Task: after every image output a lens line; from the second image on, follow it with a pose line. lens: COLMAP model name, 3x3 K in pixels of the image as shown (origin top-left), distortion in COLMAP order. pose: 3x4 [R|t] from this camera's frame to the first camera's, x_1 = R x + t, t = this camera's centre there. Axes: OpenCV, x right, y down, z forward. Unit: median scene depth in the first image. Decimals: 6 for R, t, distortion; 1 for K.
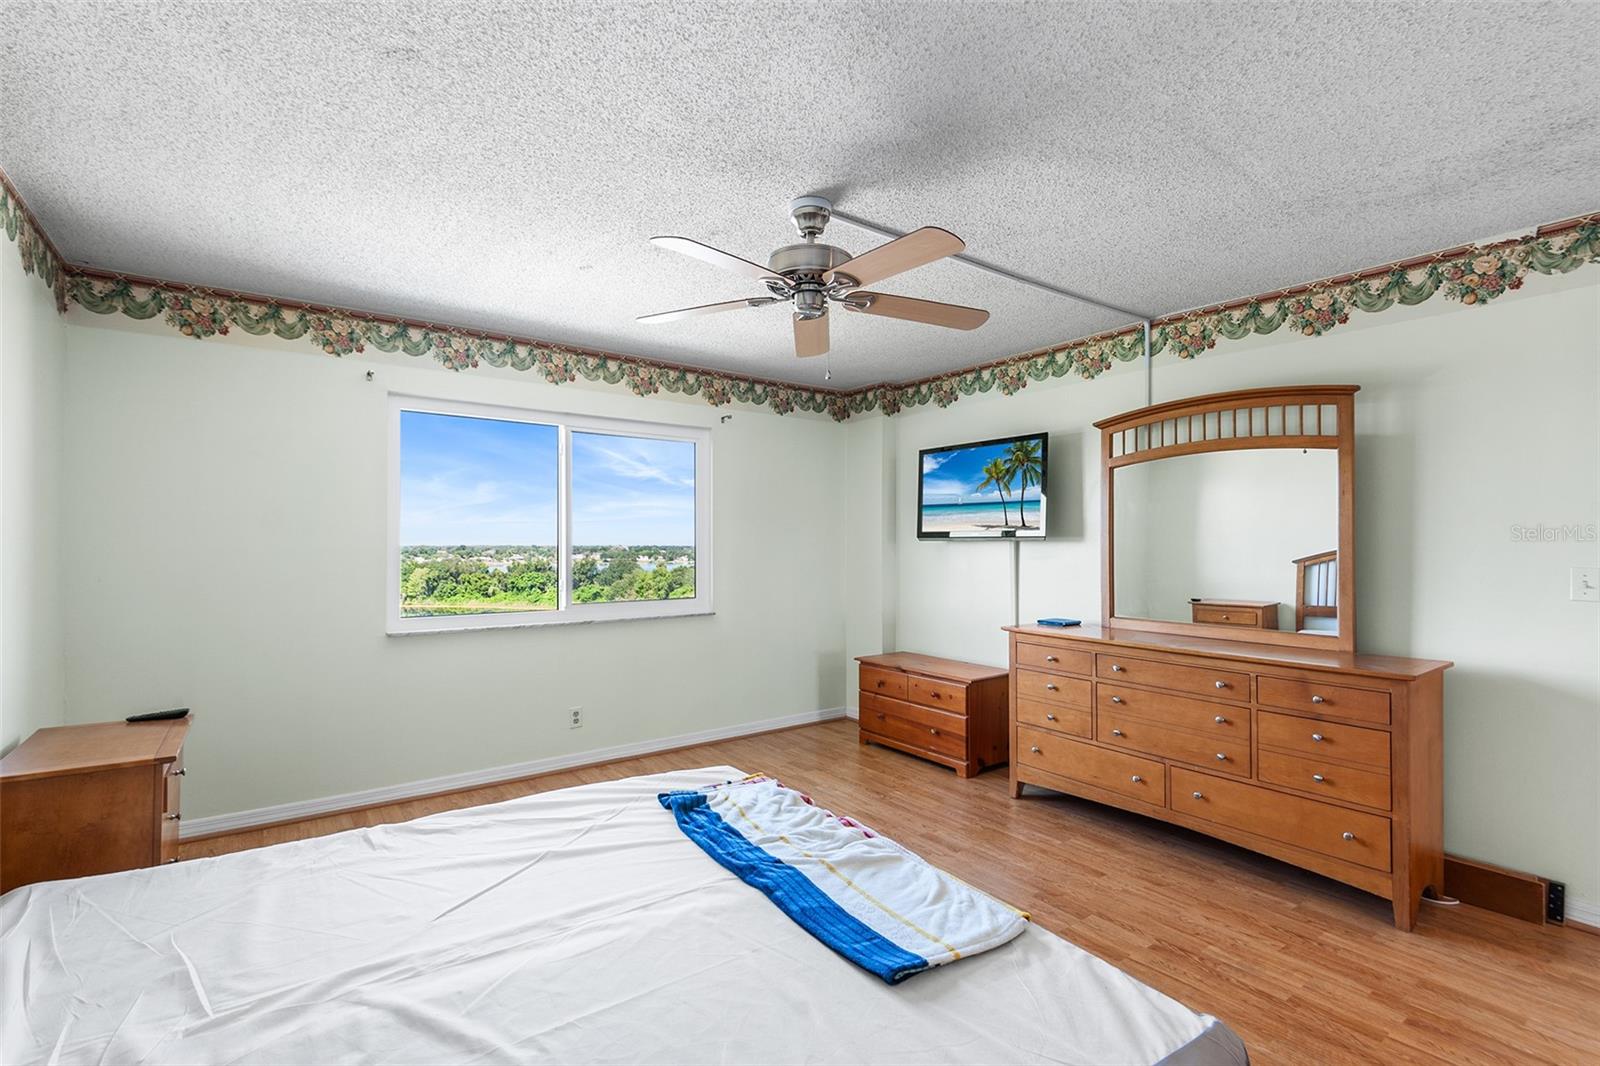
lens RADIAL K [[729.6, 0, 790.2], [0, 729.6, 535.1], [0, 0, 1]] dist [0.036944, -0.025074]
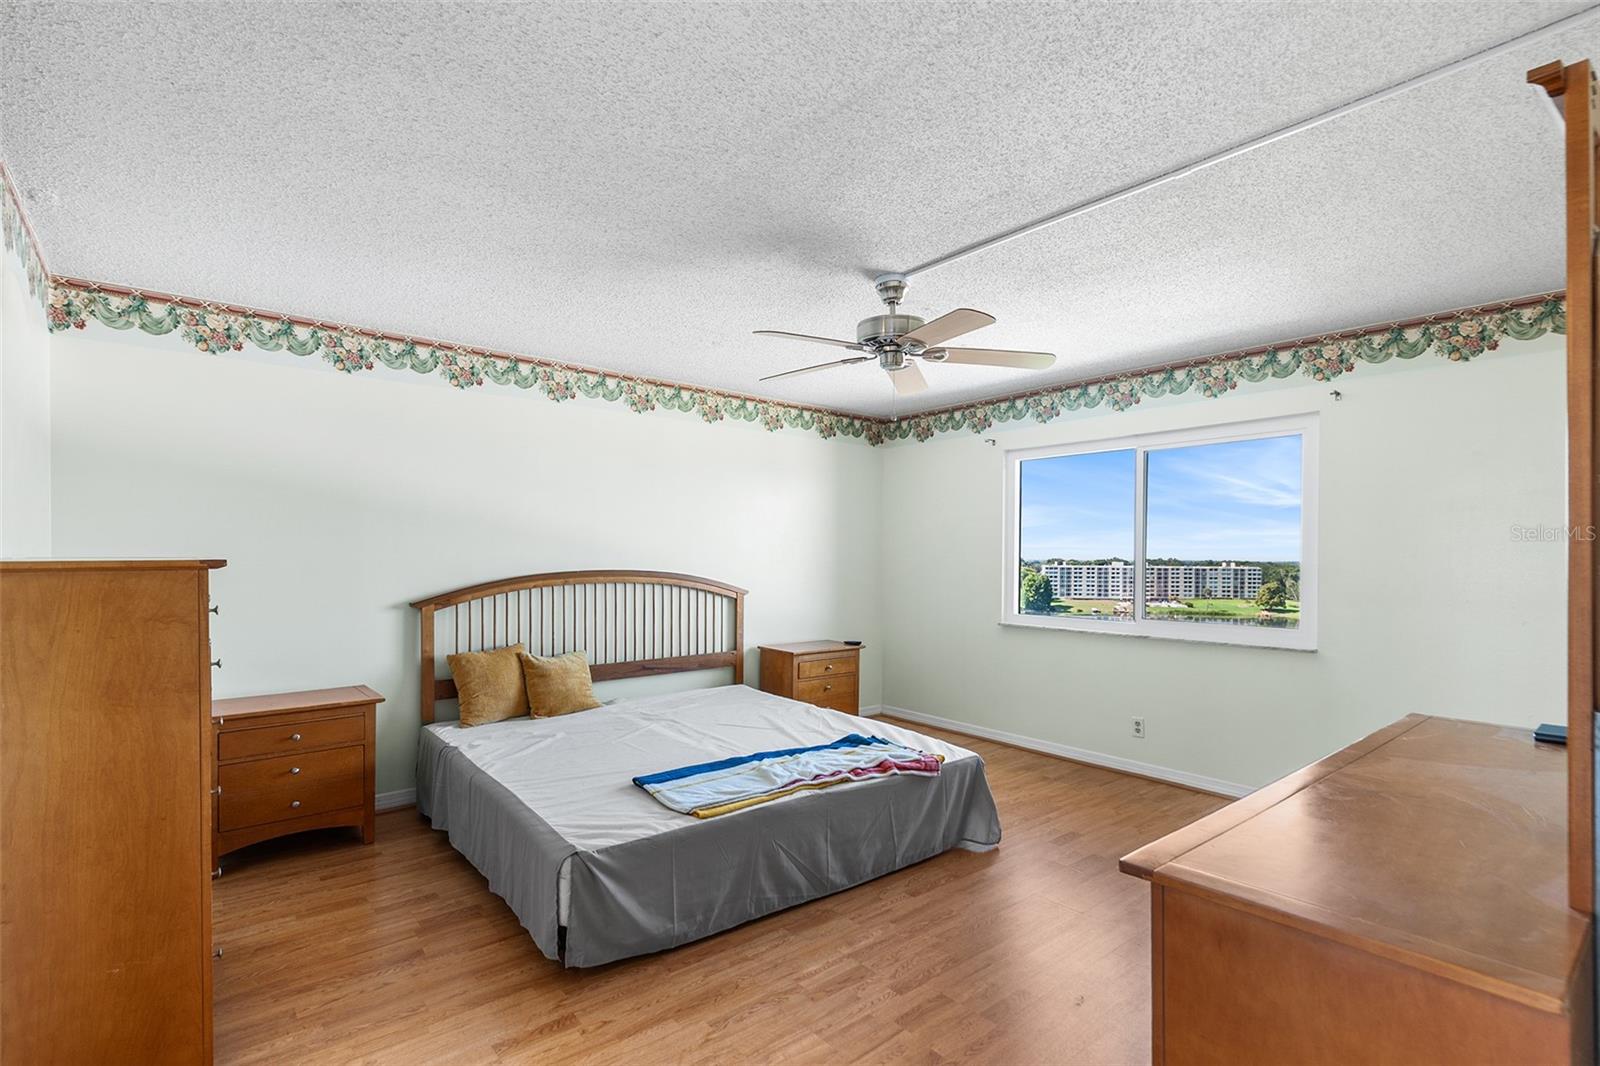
lens RADIAL K [[746.8, 0, 798.4], [0, 746.8, 564.5], [0, 0, 1]] dist [0.045466, -0.024731]
pose [[0.064207, 0.011997, -0.997865, 0.951999], [0.005449, 0.999909, 0.012372, 0.002359], [0.997922, -0.006232, 0.064135, 0.579539]]
